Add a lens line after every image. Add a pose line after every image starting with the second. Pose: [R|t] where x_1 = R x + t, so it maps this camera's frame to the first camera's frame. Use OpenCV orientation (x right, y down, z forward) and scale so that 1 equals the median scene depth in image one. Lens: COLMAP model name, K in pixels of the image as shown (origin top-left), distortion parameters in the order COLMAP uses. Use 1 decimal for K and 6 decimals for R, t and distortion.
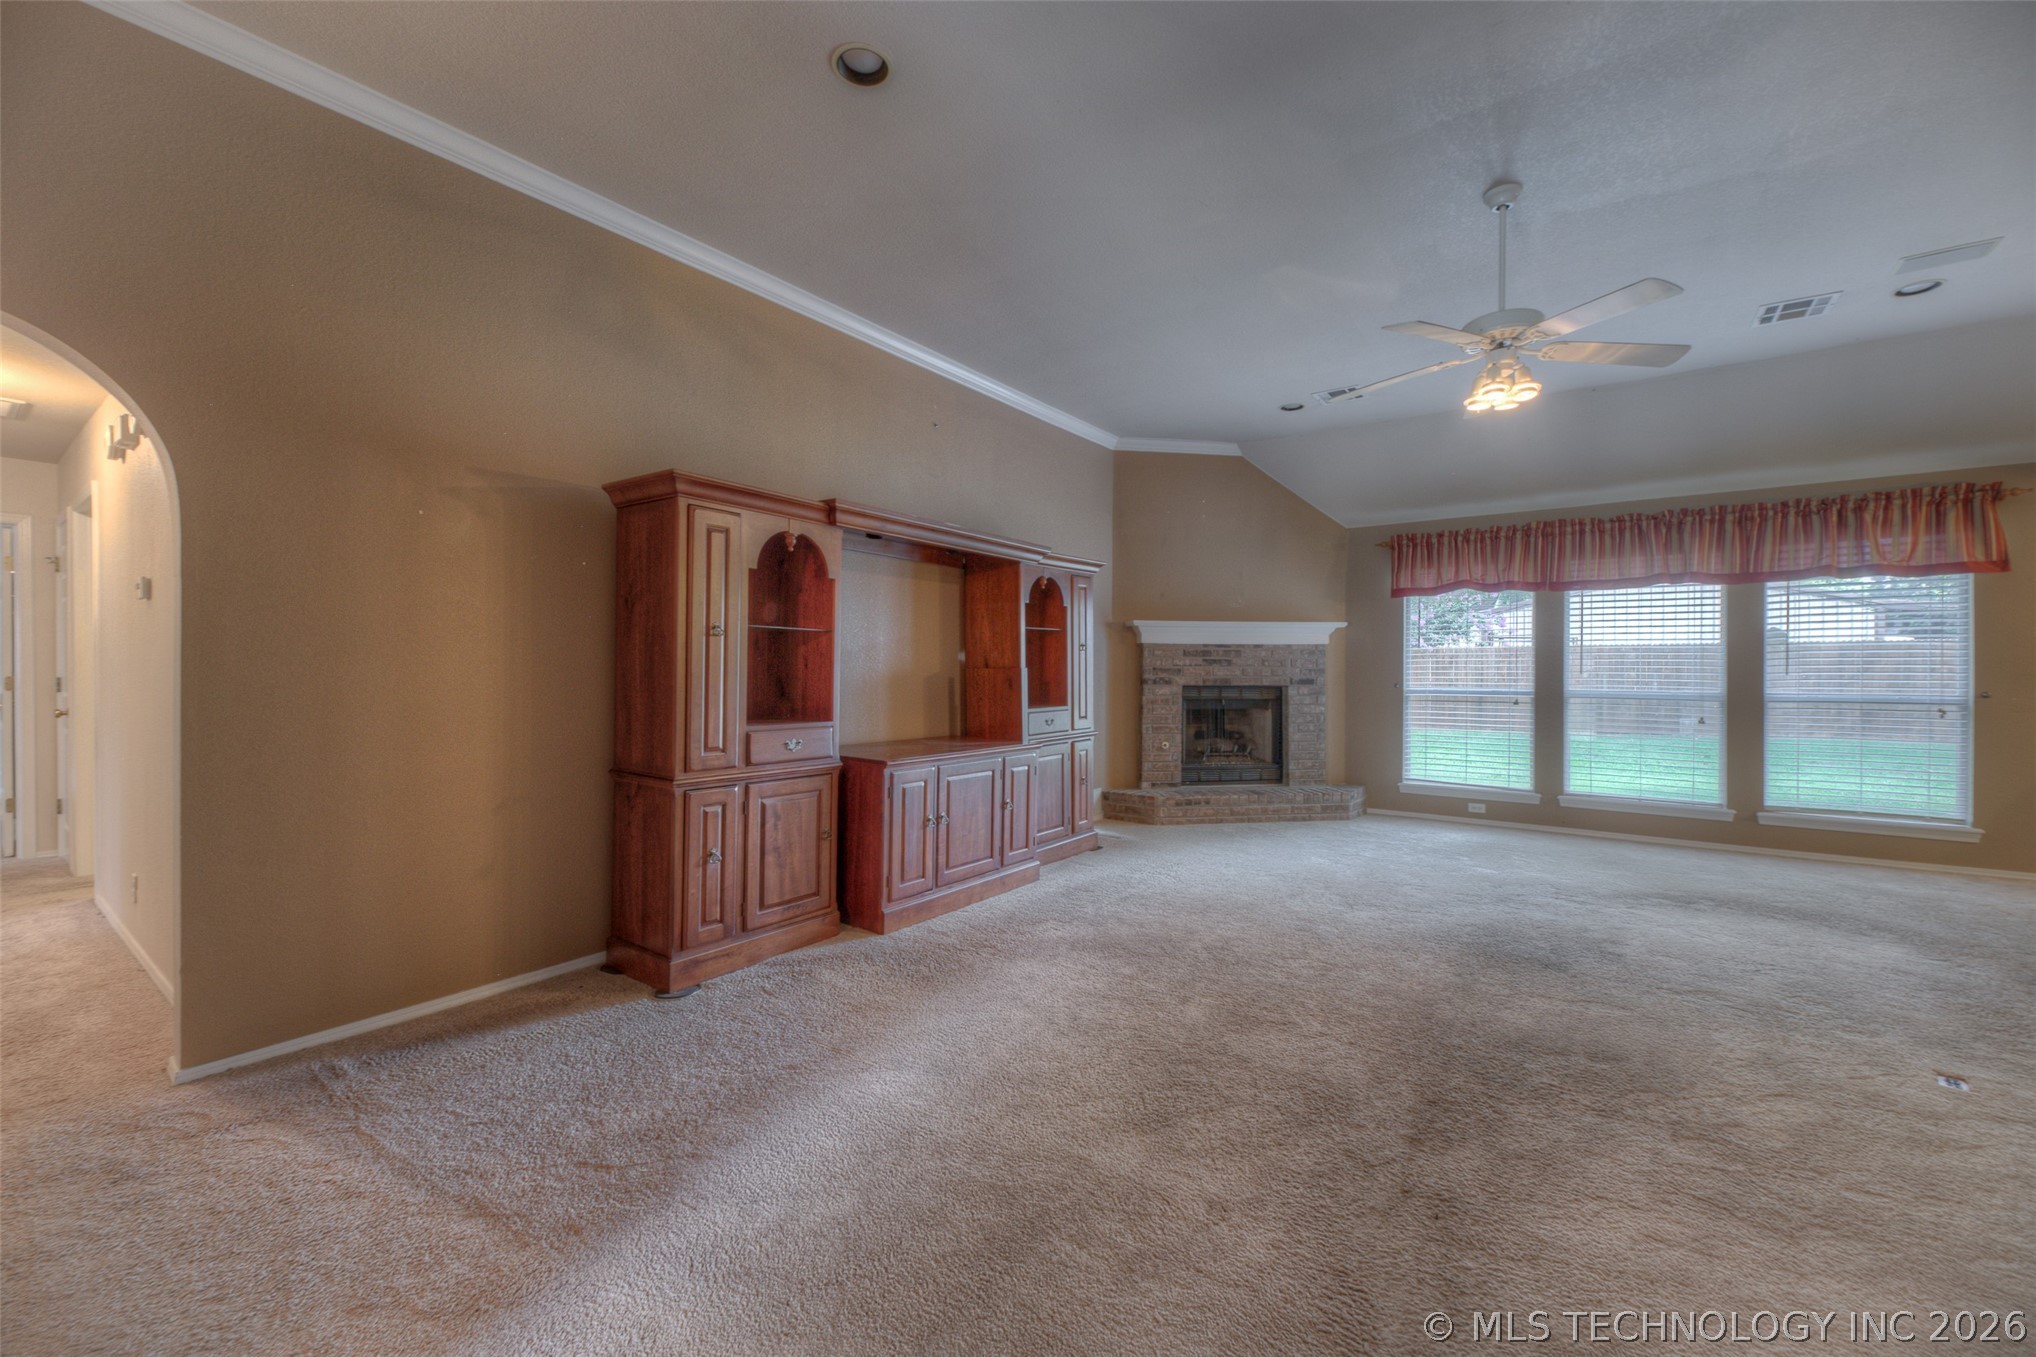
lens RADIAL K [[803.6, 0, 1029.7], [0, 803.6, 674.8], [0, 0, 1]] dist [0.010197, -0.001265]
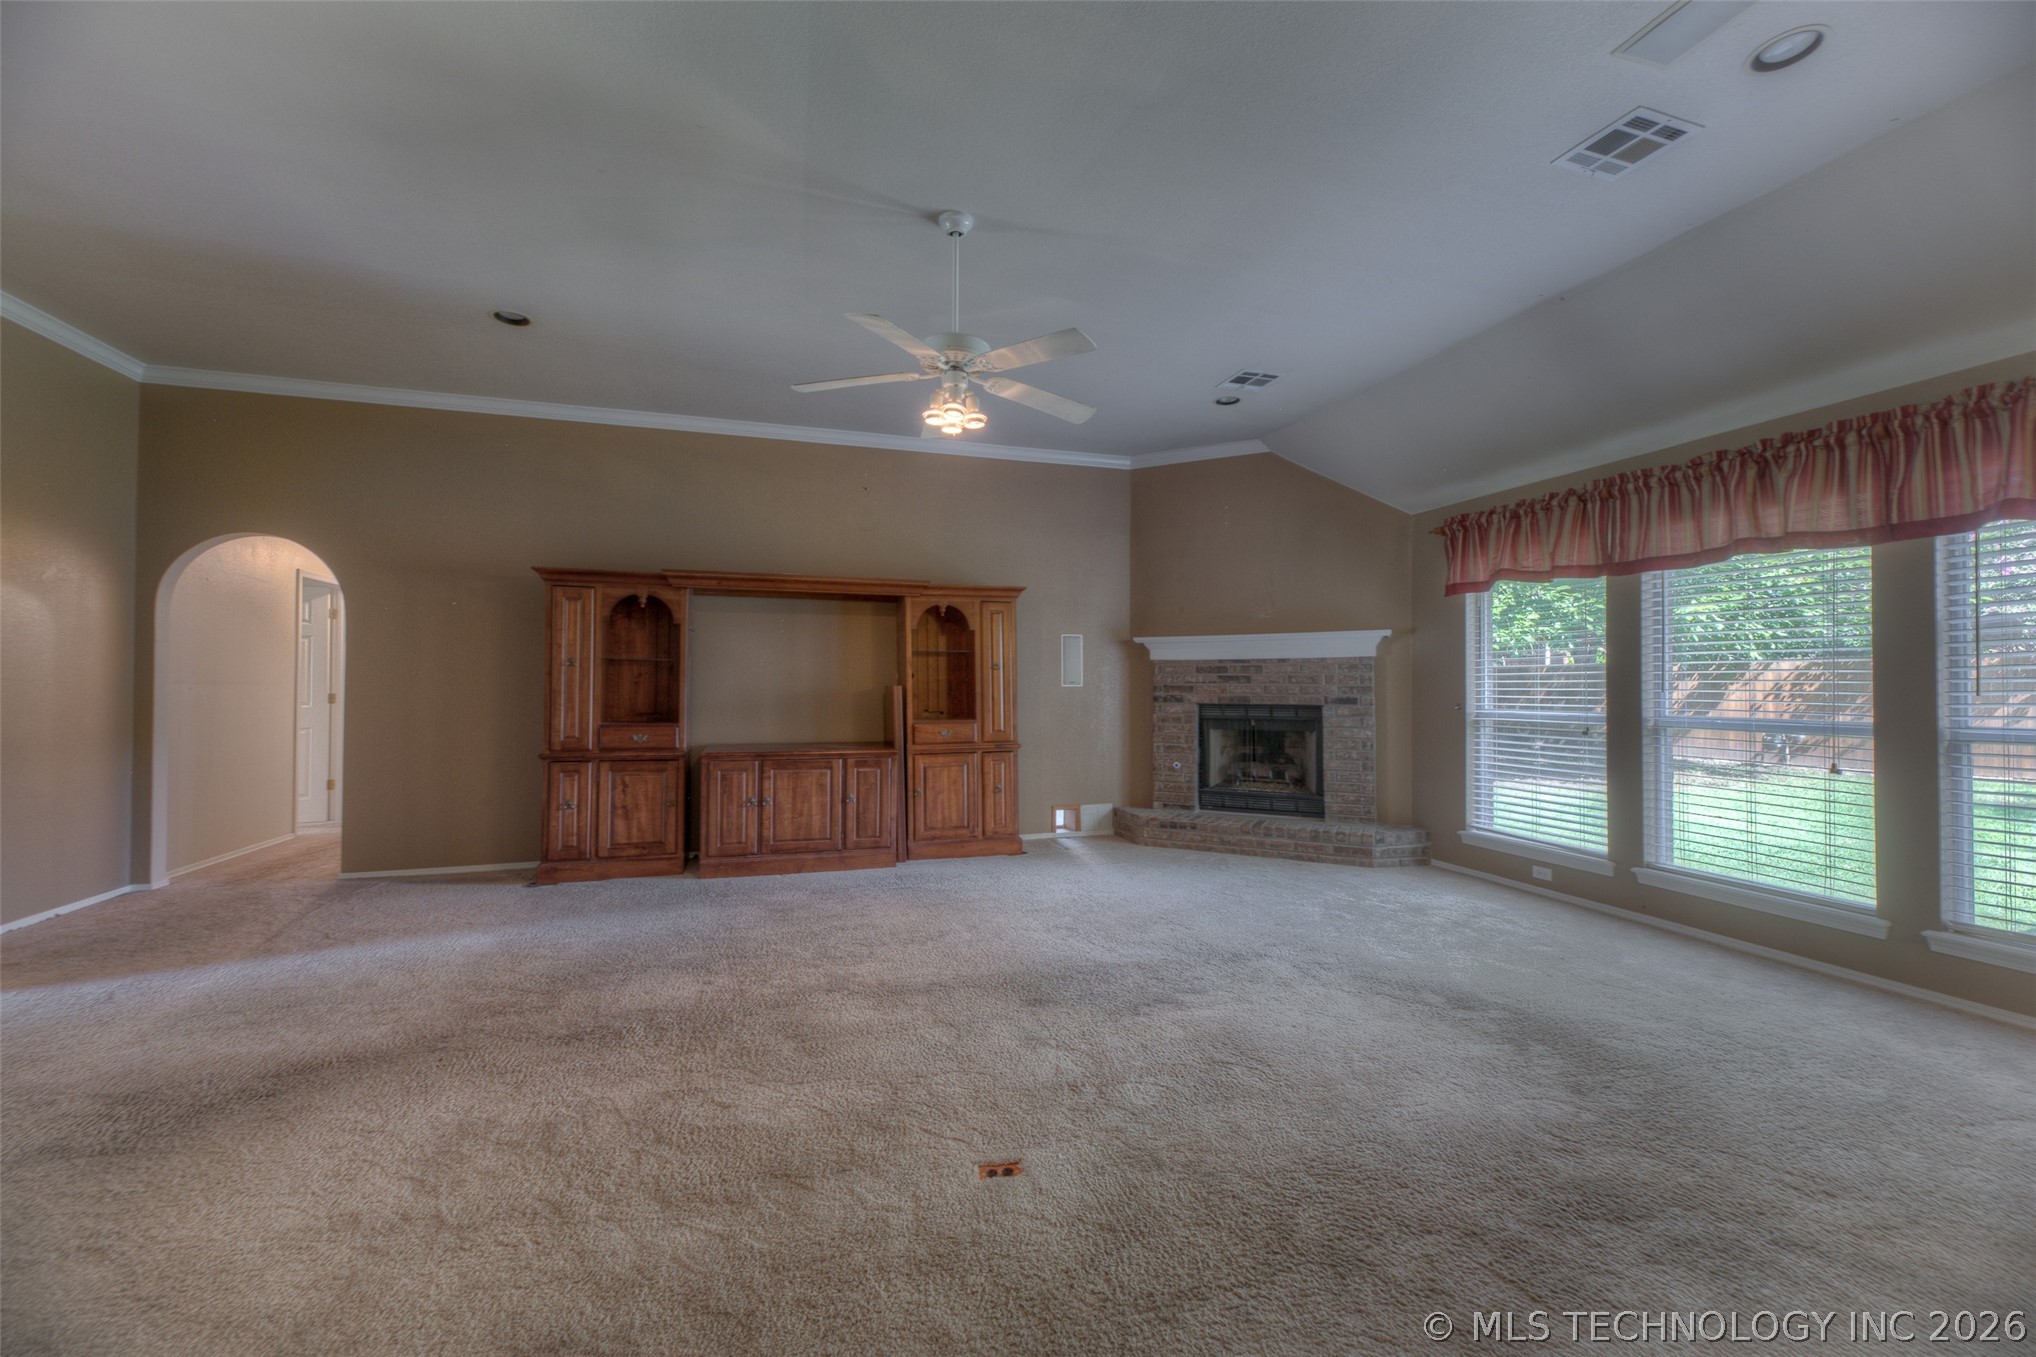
lens RADIAL K [[803.6, 0, 1032.7], [0, 803.6, 675.7], [0, 0, 1]] dist [0.010197, -0.001265]
pose [[0.808401, -0.009645, -0.588553, 0.605655], [-0.003008, 0.999785, -0.020516, 0.000265], [0.588624, 0.018356, 0.808199, 0.118244]]
